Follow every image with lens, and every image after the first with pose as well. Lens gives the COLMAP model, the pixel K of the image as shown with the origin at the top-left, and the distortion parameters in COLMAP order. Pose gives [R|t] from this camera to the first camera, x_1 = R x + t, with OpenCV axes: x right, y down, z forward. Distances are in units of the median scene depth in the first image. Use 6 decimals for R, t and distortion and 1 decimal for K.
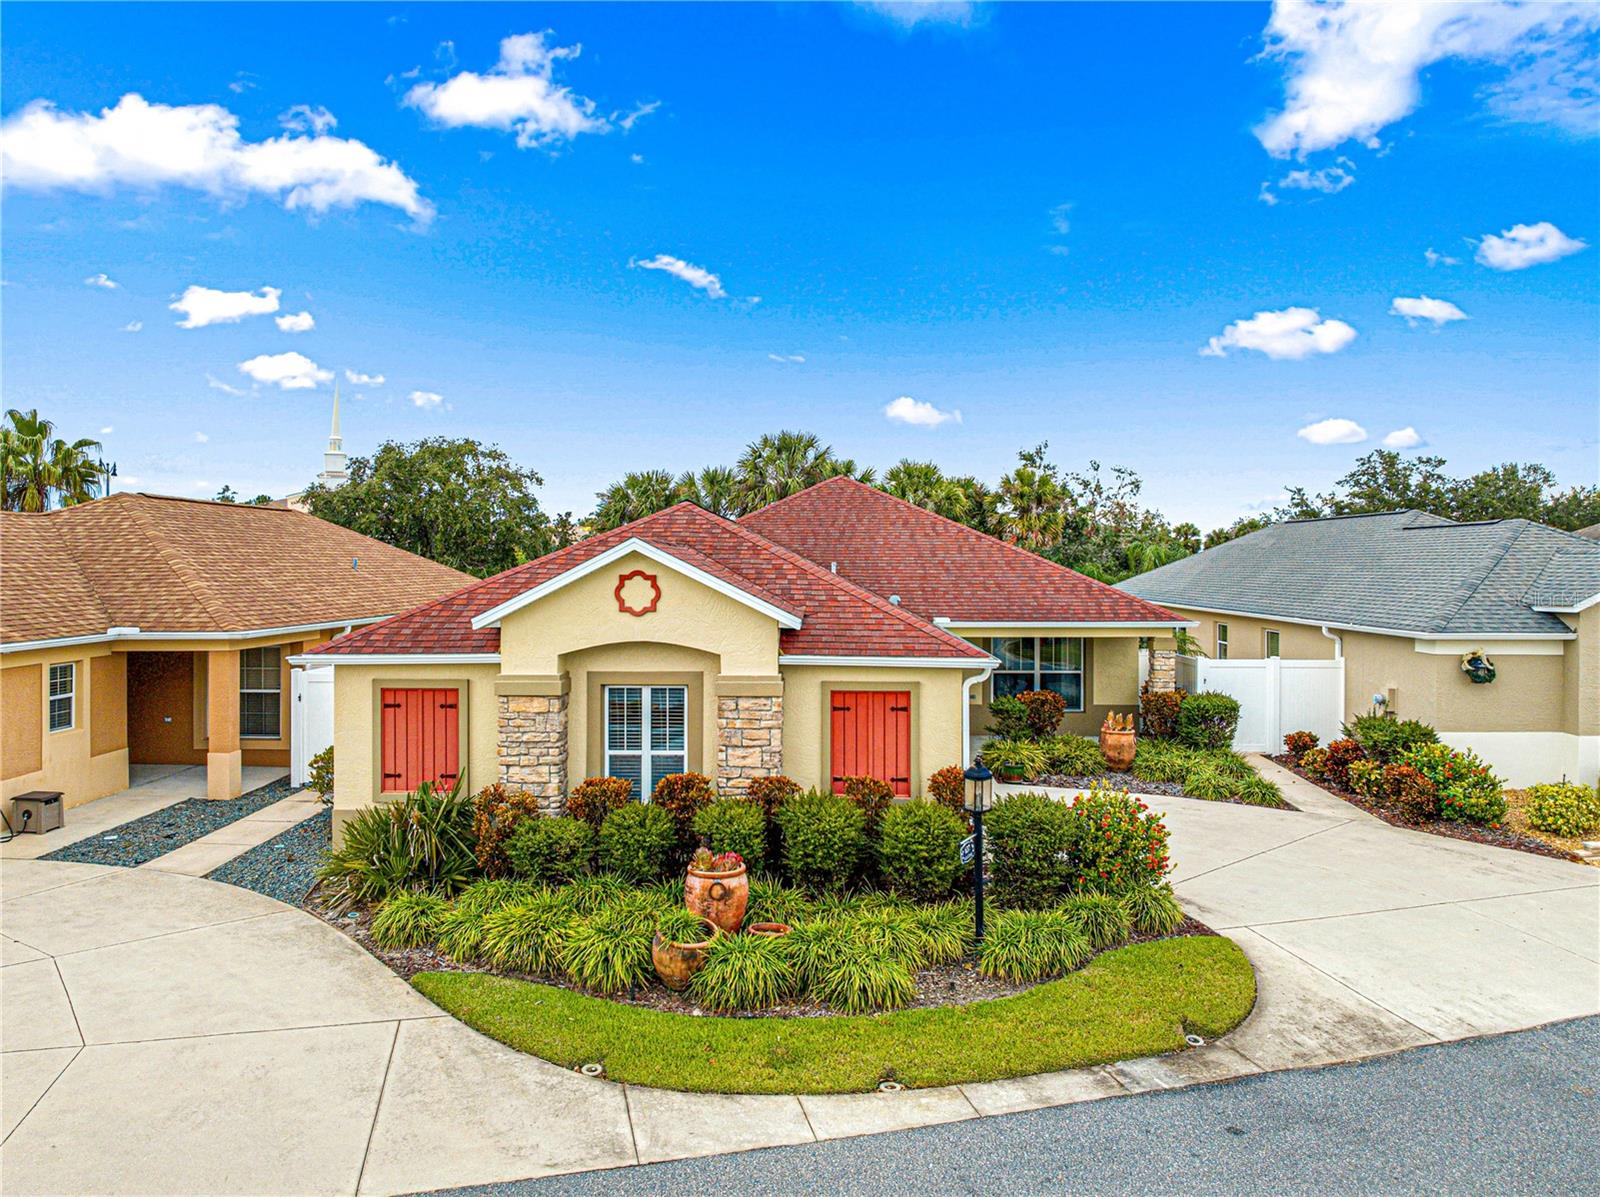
lens RADIAL K [[1135.3, 0, 762.3], [0, 1135.3, 594.7], [0, 0, 1]] dist [-0.031403, 0.003707]
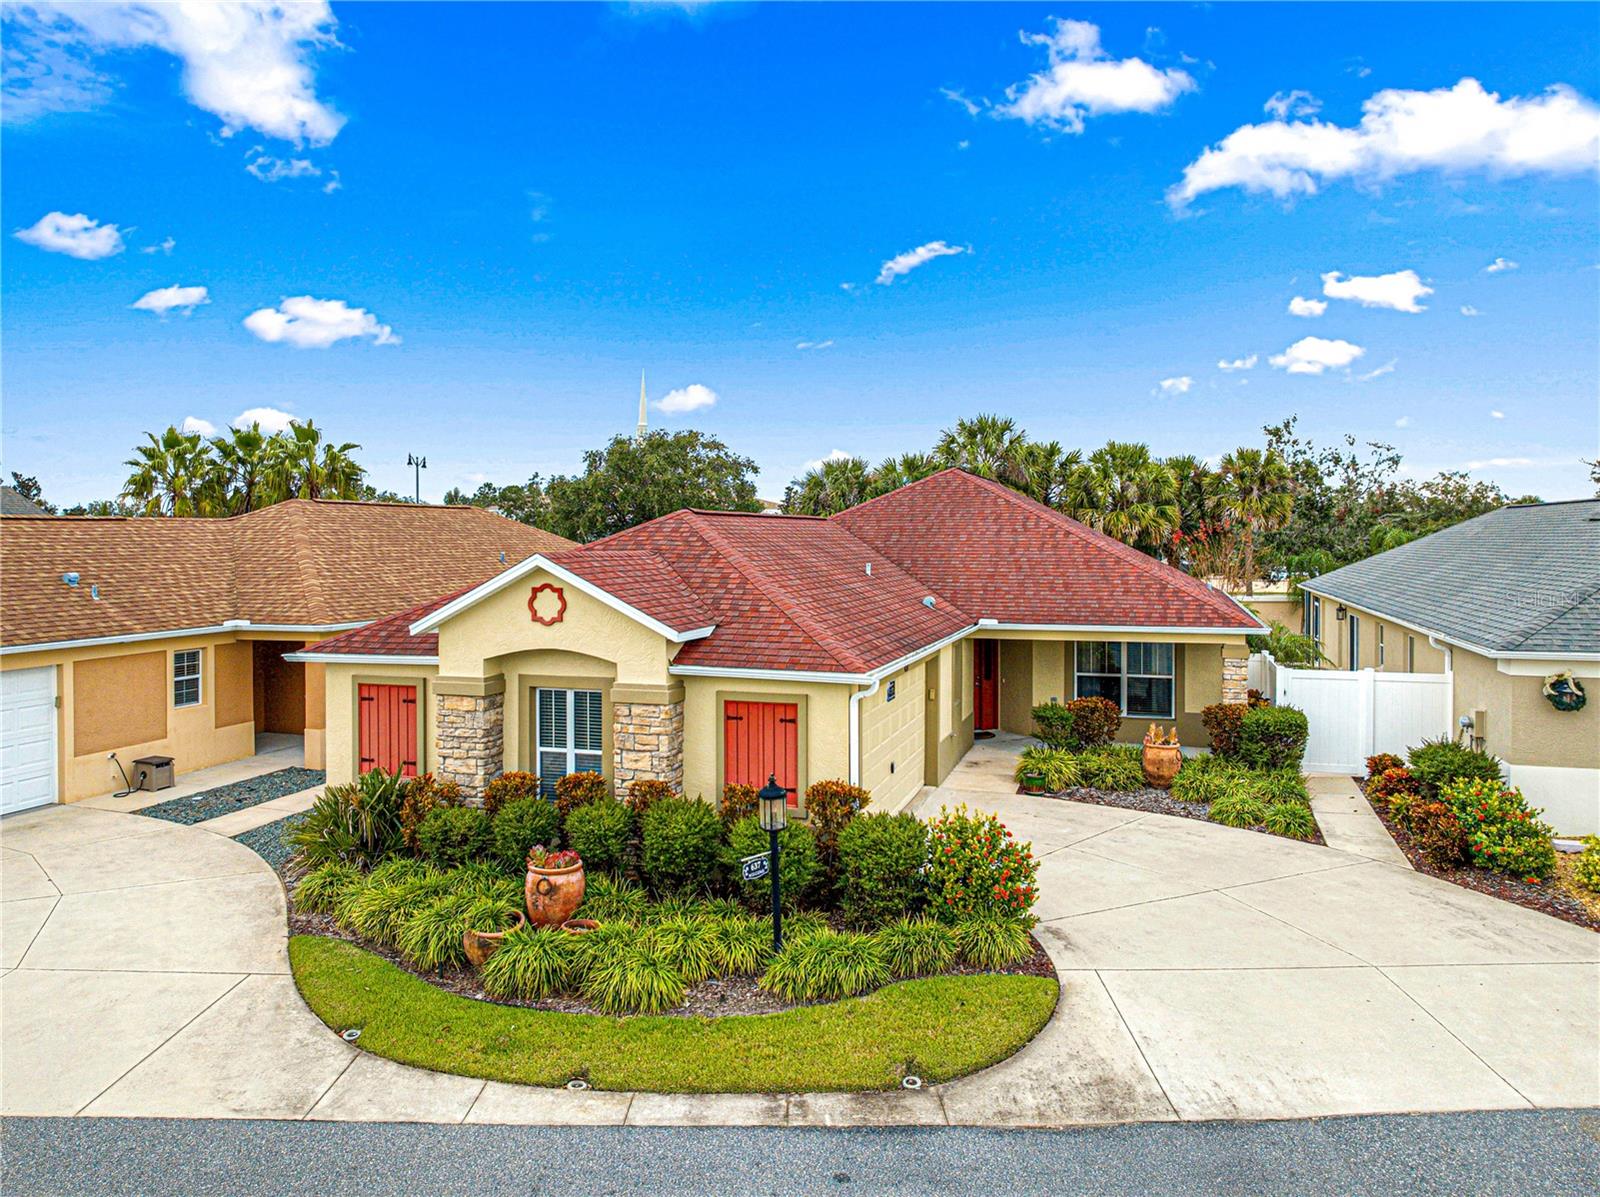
lens RADIAL K [[1135.3, 0, 802.6], [0, 1135.3, 587.2], [0, 0, 1]] dist [-0.031403, 0.003707]
pose [[0.960926, 0.009162, -0.276652, 0.415525], [-0.003917, 0.999802, 0.019507, -0.039088], [0.276776, -0.017661, 0.960772, 0.028373]]
